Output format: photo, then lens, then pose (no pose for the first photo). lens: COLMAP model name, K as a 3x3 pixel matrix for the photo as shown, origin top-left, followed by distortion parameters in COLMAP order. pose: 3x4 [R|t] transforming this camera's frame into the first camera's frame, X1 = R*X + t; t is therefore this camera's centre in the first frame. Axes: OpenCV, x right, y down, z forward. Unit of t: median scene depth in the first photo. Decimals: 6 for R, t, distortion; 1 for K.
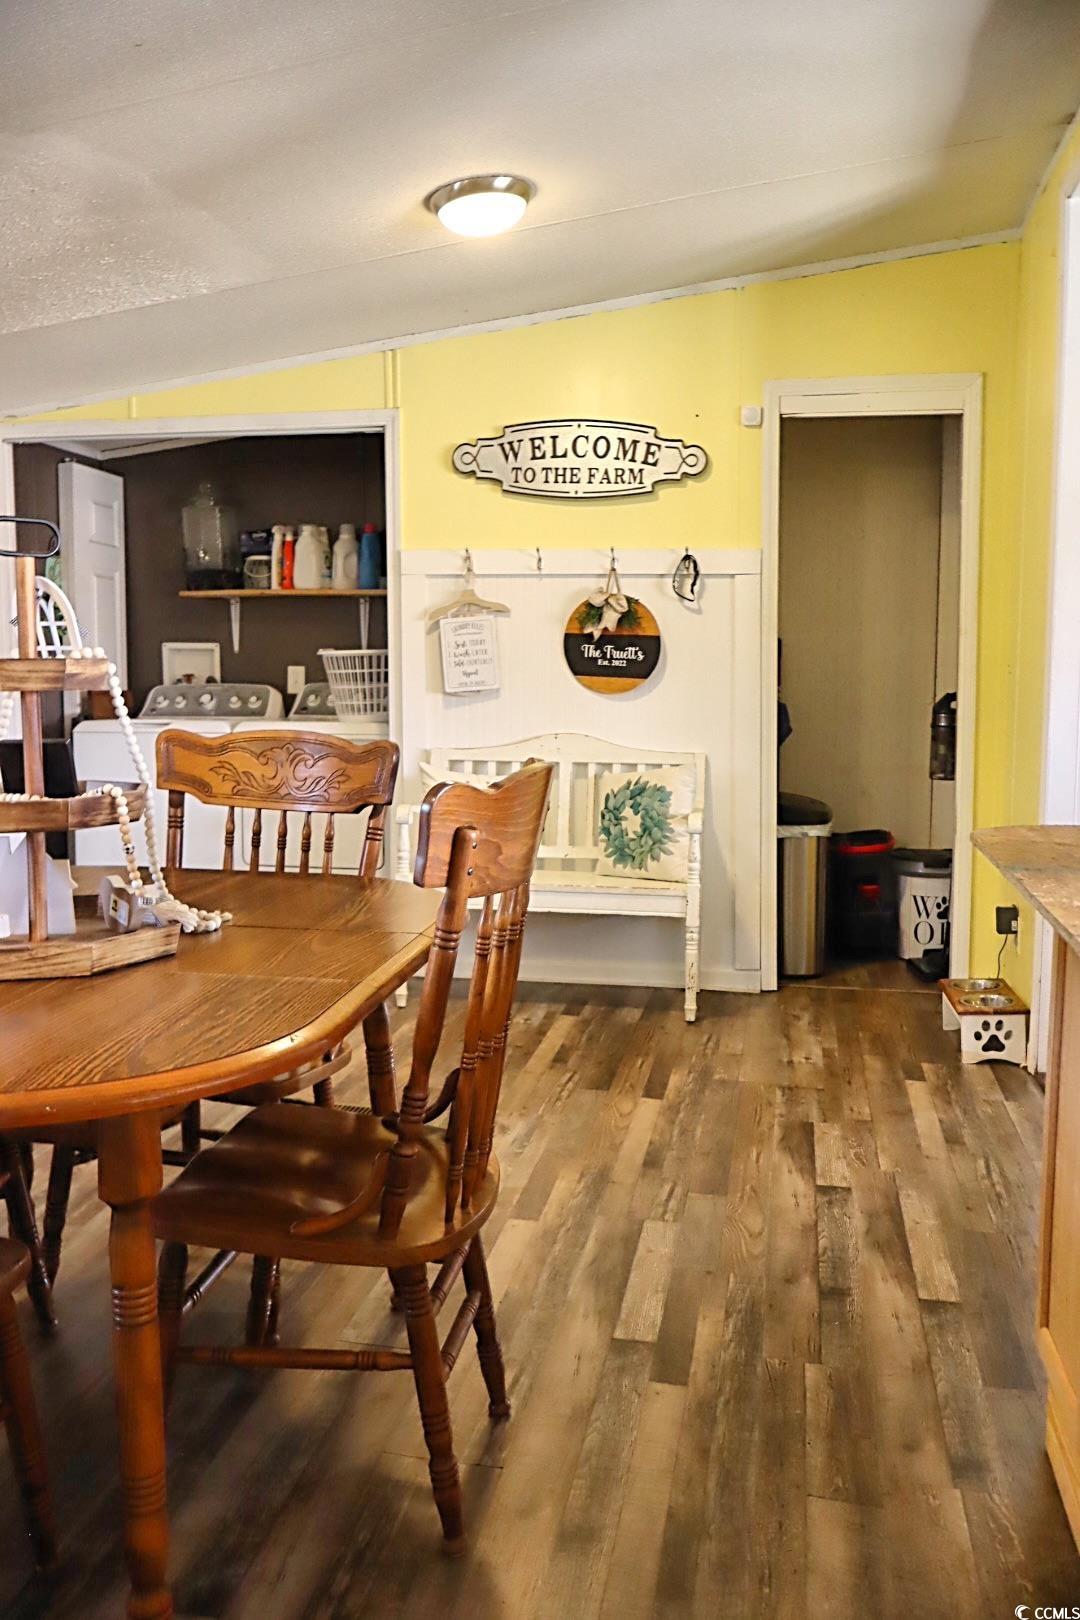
lens RADIAL K [[1335.0, 0, 507.8], [0, 1335.0, 806.5], [0, 0, 1]] dist [-0.033075, -0.018643]
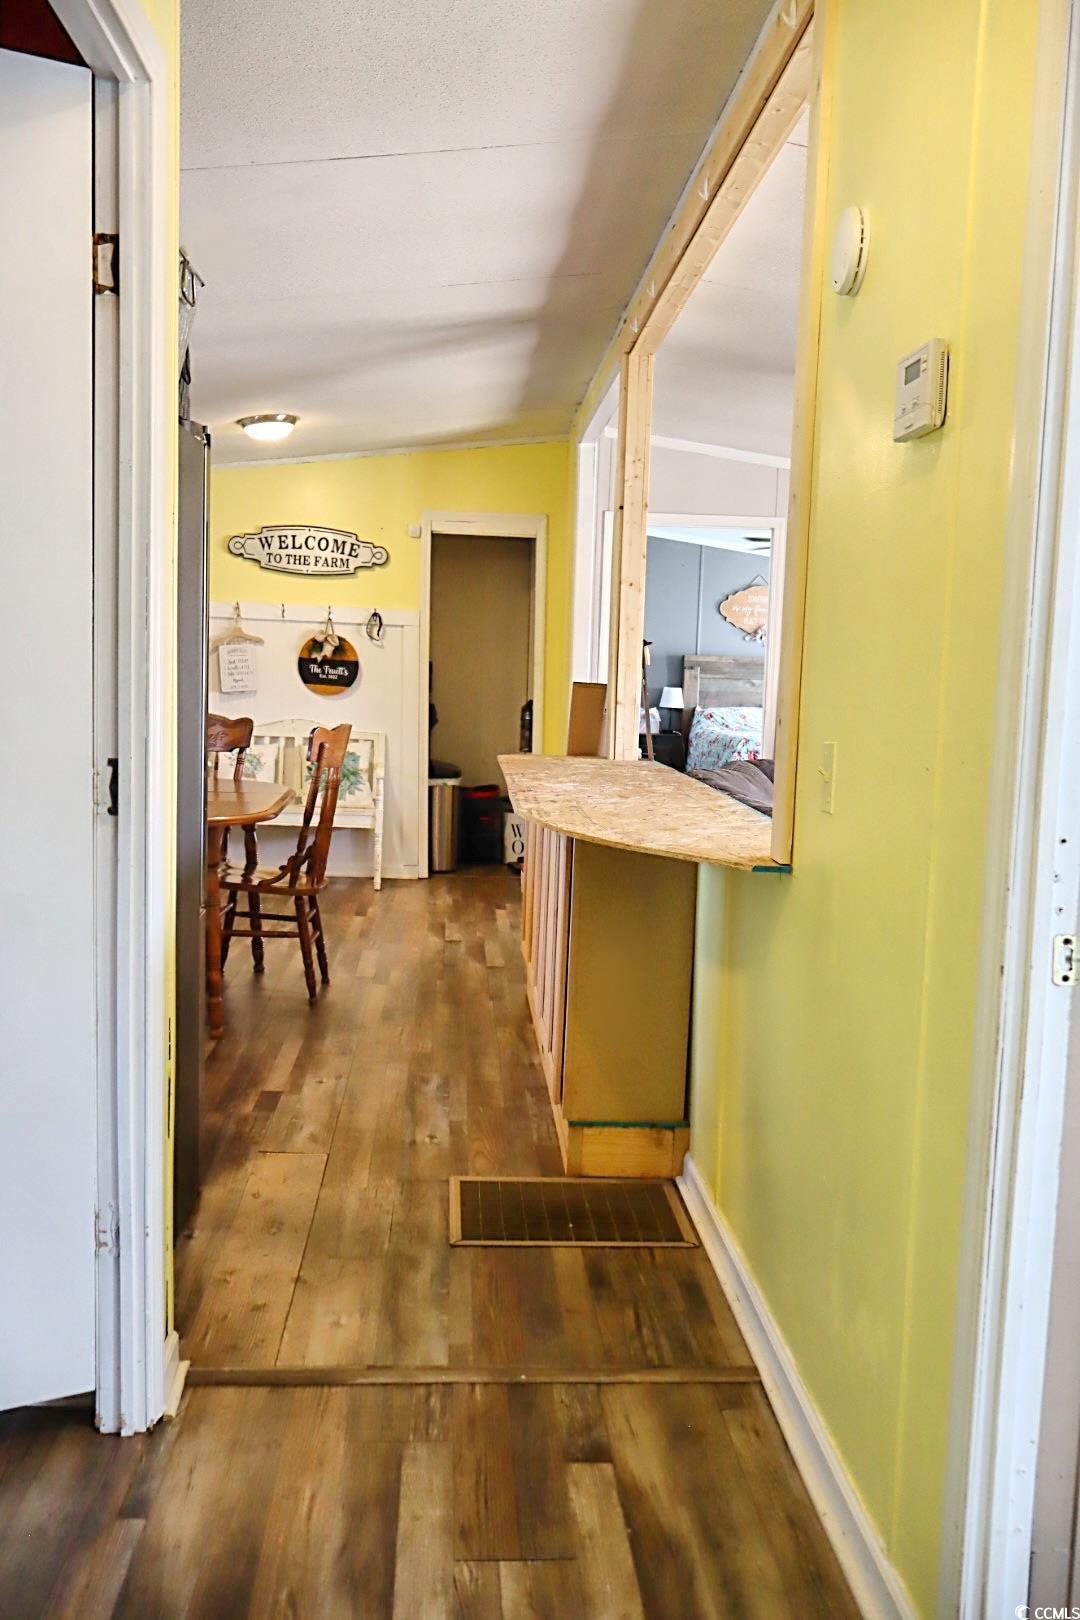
lens RADIAL K [[1335.0, 0, 538.4], [0, 1335.0, 812.6], [0, 0, 1]] dist [-0.033075, -0.018643]
pose [[0.962093, 0.001664, 0.272718, -0.120048], [-0.003475, 0.999975, 0.006157, 0.047747], [-0.272701, -0.006871, 0.962074, -0.640684]]
